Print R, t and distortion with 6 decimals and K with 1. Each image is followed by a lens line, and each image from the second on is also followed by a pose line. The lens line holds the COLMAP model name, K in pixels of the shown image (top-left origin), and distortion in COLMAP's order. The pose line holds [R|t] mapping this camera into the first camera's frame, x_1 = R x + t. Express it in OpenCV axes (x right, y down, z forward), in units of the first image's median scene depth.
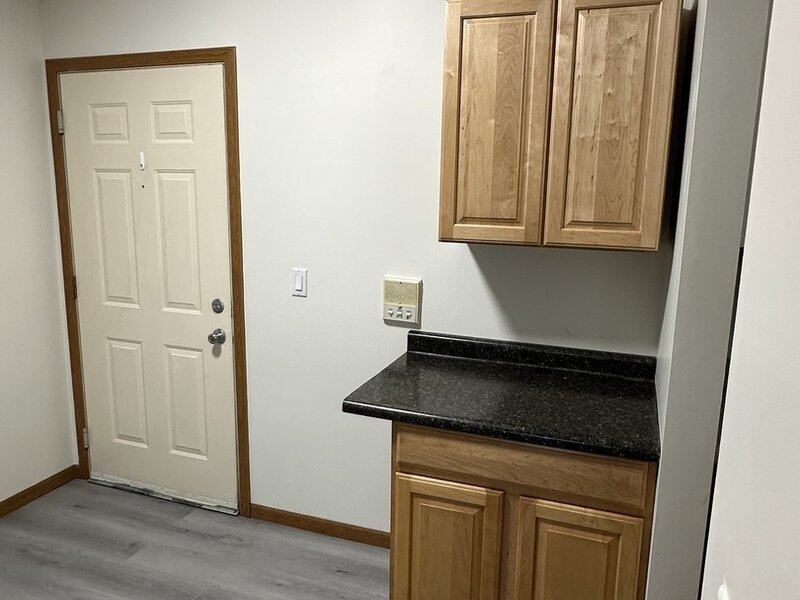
lens RADIAL K [[638.3, 0, 396.2], [0, 638.3, 301.6], [0, 0, 1]] dist [-0.008050, 0.003030]
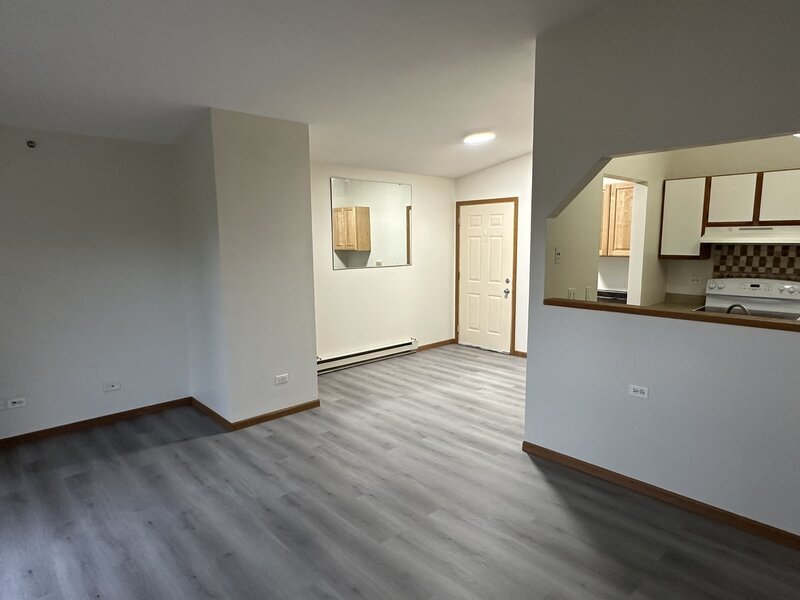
lens RADIAL K [[468.6, 0, 396.7], [0, 468.6, 299.0], [0, 0, 1]] dist [0.003464, -0.000011]
pose [[0.888774, 0.039008, -0.456682, 0.261165], [-0.068503, 0.996486, -0.048202, 0.230219], [0.453197, 0.074125, 0.888323, -1.165137]]
